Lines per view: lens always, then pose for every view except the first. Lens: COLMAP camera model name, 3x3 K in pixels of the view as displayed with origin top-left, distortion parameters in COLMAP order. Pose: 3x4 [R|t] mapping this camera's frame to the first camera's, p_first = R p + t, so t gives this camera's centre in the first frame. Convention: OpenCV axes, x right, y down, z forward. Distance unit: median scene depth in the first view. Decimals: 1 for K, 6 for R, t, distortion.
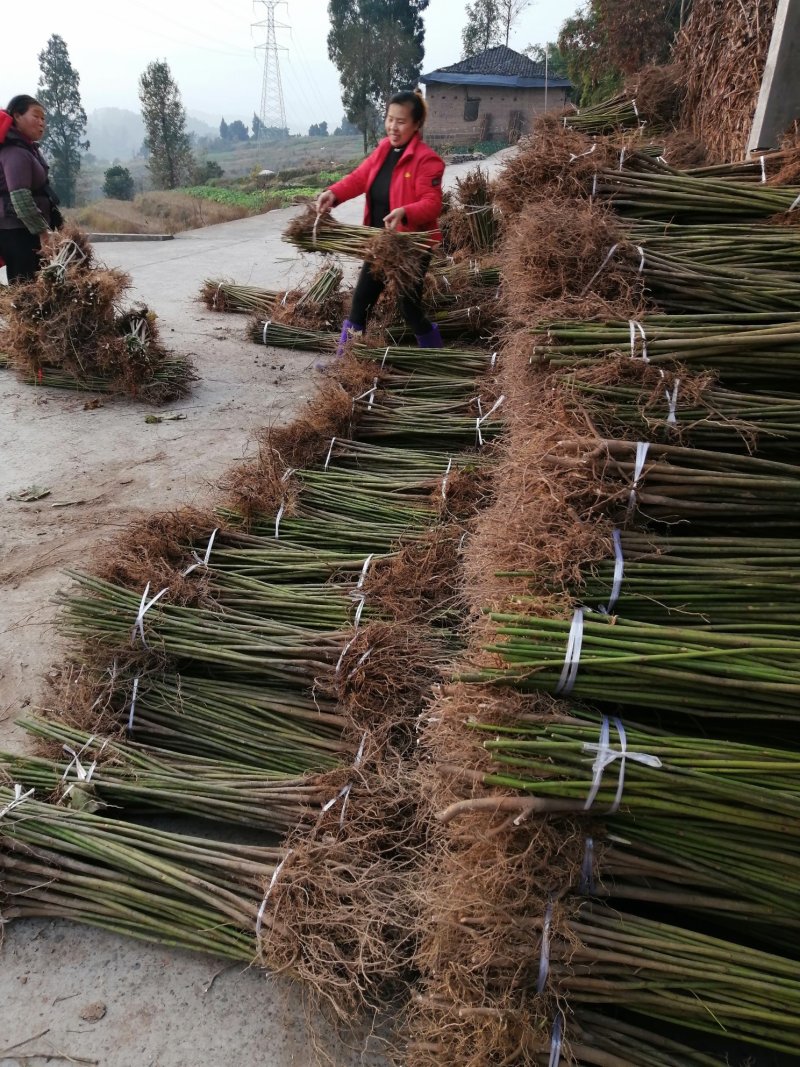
lens RADIAL K [[855.7, 0, 397.6], [0, 855.7, 529.3], [0, 0, 1]] dist [-0.023032, 0.065923]
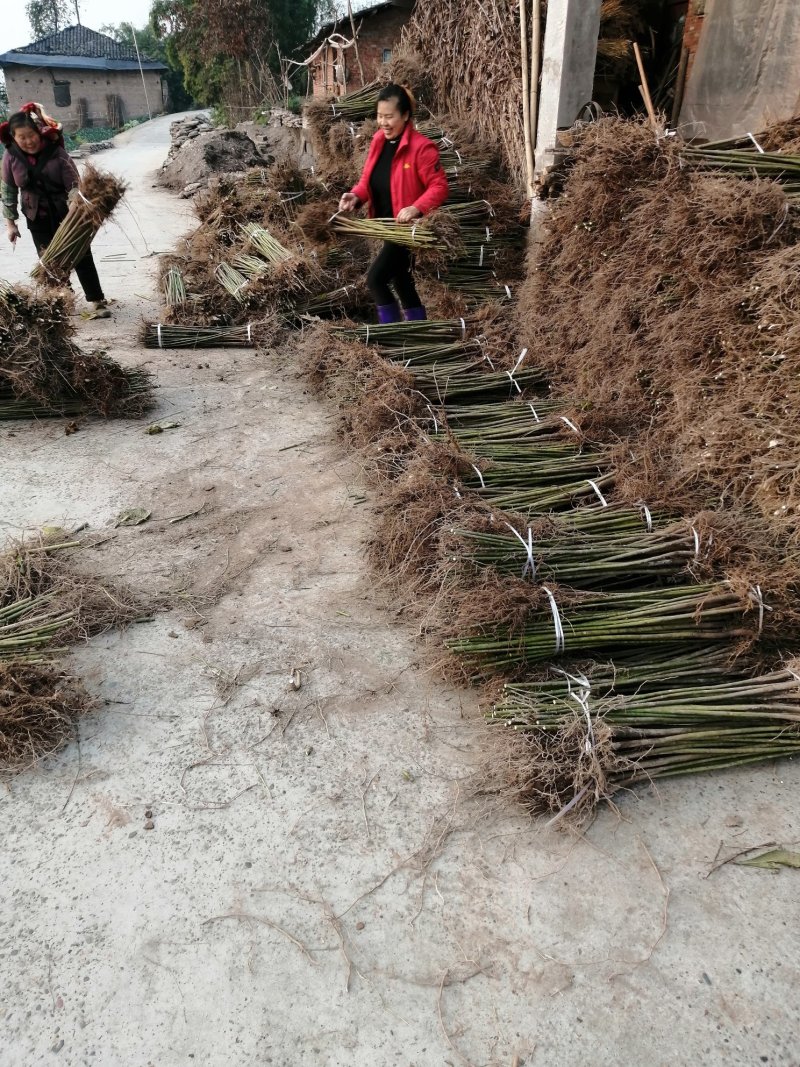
lens RADIAL K [[855.7, 0, 397.6], [0, 855.7, 529.3], [0, 0, 1]] dist [-0.023032, 0.065923]
pose [[0.899733, -0.218140, 0.378016, -0.542292], [0.211595, 0.975555, 0.059334, -0.022939], [-0.381718, 0.026601, 0.923896, -0.004549]]
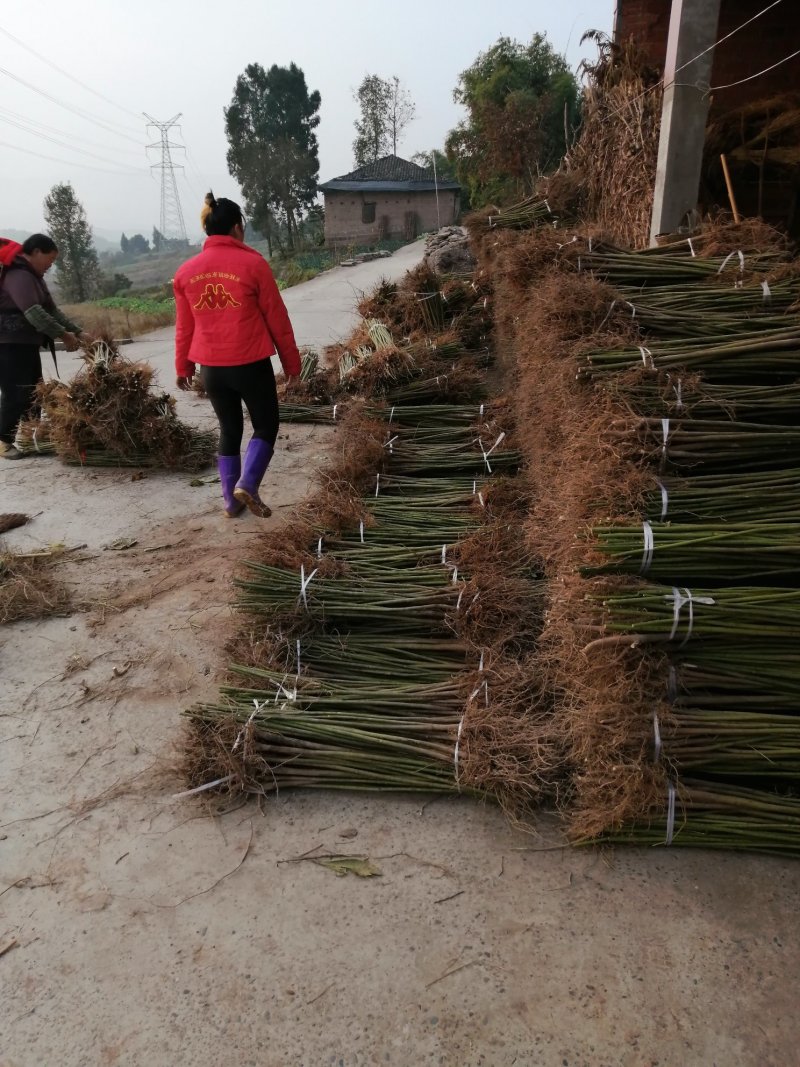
lens RADIAL K [[855.7, 0, 397.6], [0, 855.7, 529.3], [0, 0, 1]] dist [-0.023032, 0.065923]
pose [[0.991780, -0.086134, 0.094626, -0.164347], [0.095358, 0.990635, -0.097715, 0.093115], [-0.085323, 0.105935, 0.990706, -0.215740]]
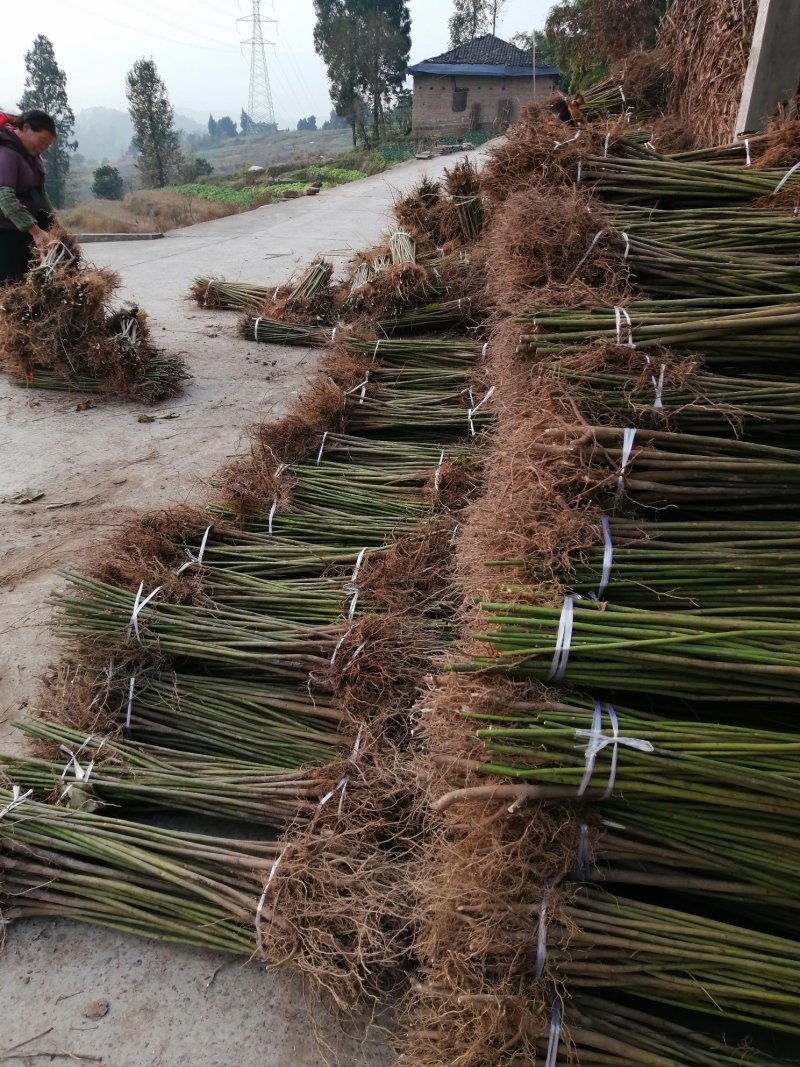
lens RADIAL K [[855.7, 0, 397.6], [0, 855.7, 529.3], [0, 0, 1]] dist [-0.023032, 0.065923]
pose [[0.999681, -0.025261, 0.000800, 0.005359], [0.025254, 0.999654, 0.007360, 0.000961], [-0.000986, -0.007337, 0.999973, -0.000492]]
